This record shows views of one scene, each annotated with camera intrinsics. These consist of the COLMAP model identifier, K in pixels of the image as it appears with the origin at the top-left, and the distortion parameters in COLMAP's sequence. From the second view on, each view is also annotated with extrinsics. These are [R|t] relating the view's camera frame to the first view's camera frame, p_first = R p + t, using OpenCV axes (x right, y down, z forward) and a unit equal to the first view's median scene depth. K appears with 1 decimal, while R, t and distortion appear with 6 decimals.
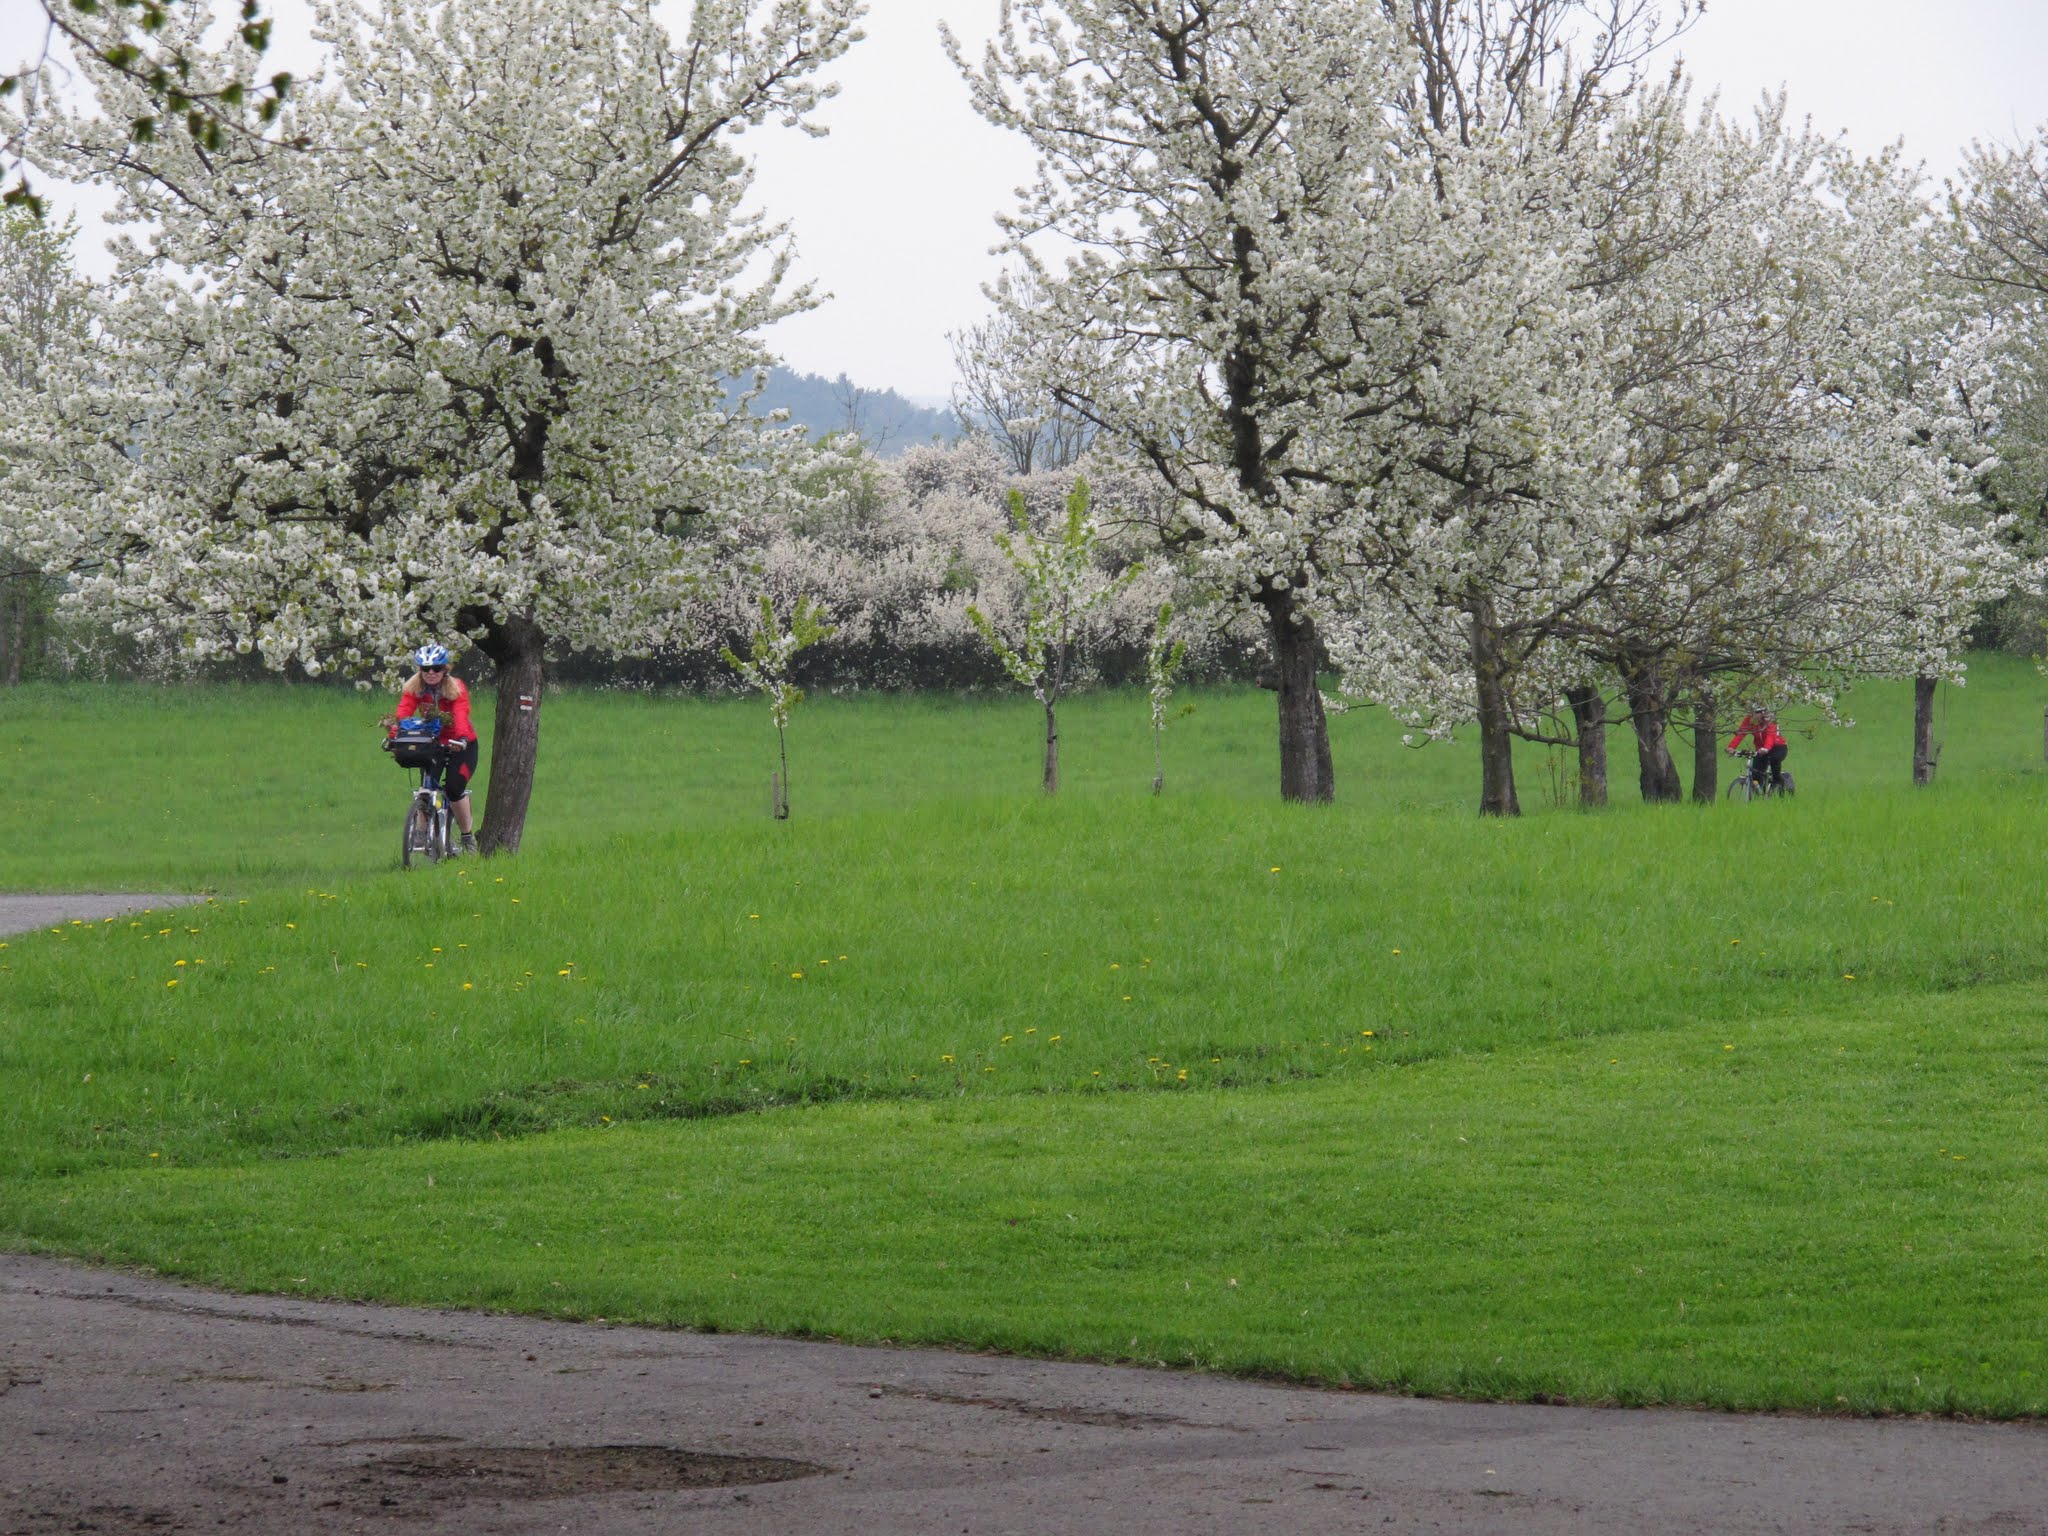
lens RADIAL K [[8358.0, 0, 1024.0], [0, 8358.0, 768.0], [0, 0, 1]] dist [0.230497, -4.083493]
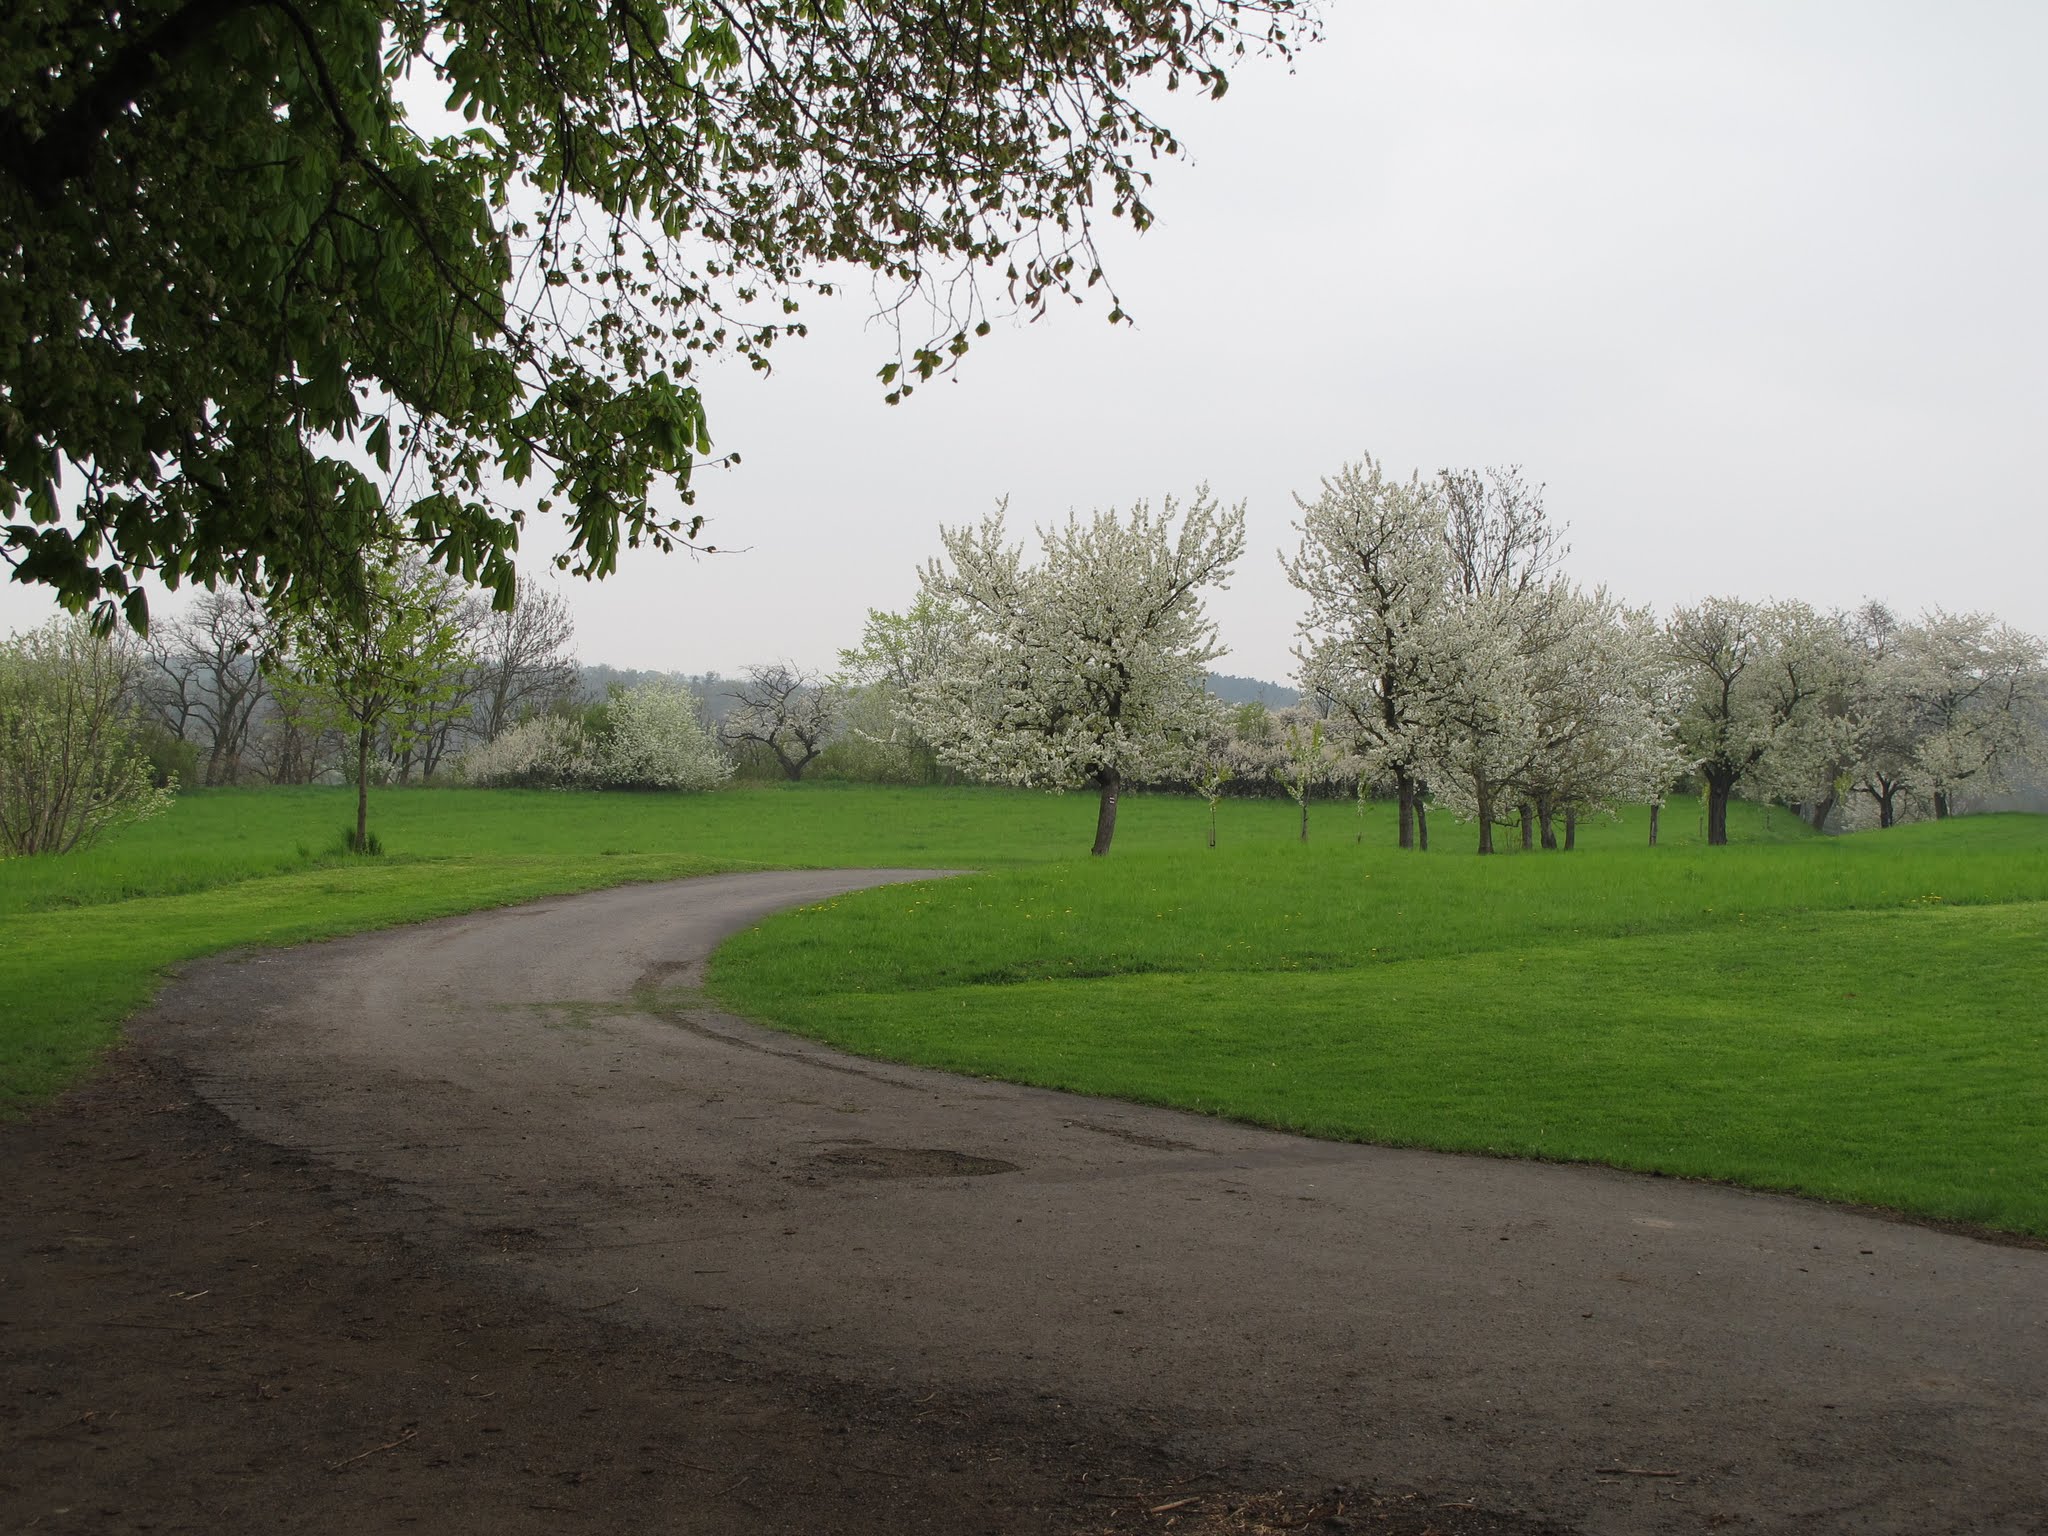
lens RADIAL K [[3018.0, 0, 1024.0], [0, 3018.0, 768.0], [0, 0, 1]] dist [-0.078126, 0.048102]
pose [[0.994288, 0.027465, -0.103131, 0.011720], [-0.029280, 0.999441, -0.016122, -0.001762], [0.102631, 0.019050, 0.994537, 0.043578]]
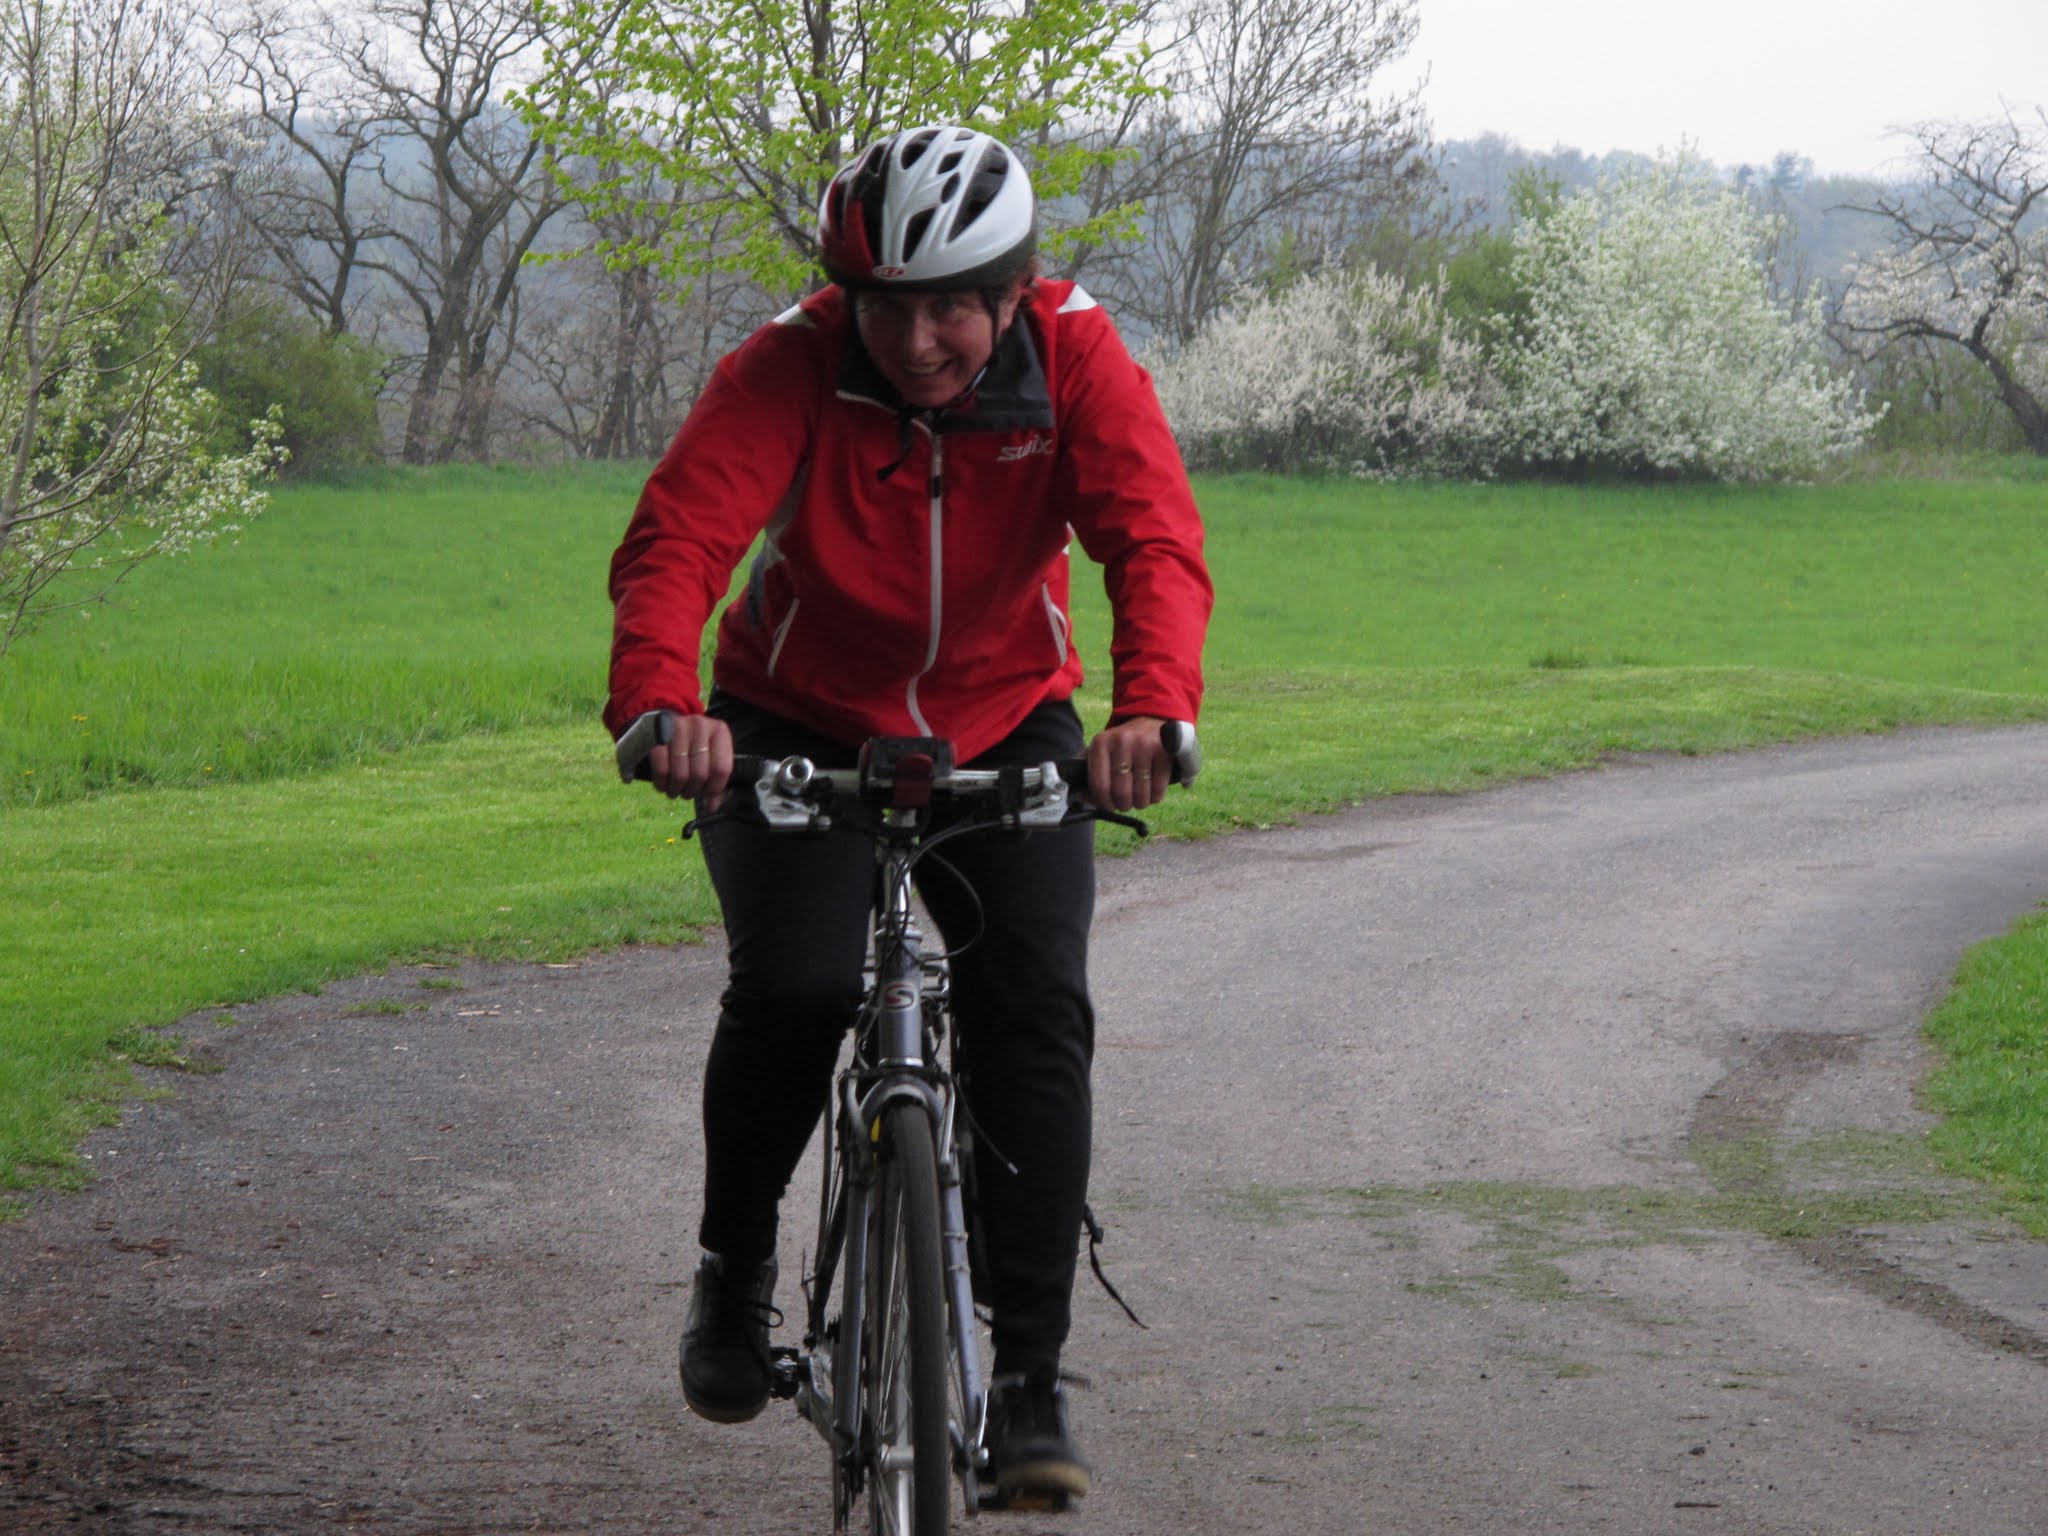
lens RADIAL K [[8350.8, 0, 1024.0], [0, 8350.8, 768.0], [0, 0, 1]] dist [0.163060, -1.315727]
pose [[0.955605, 0.043835, -0.291373, -0.006319], [-0.036203, 0.998847, 0.031538, -0.001138], [0.292419, -0.019589, 0.956090, 0.102757]]
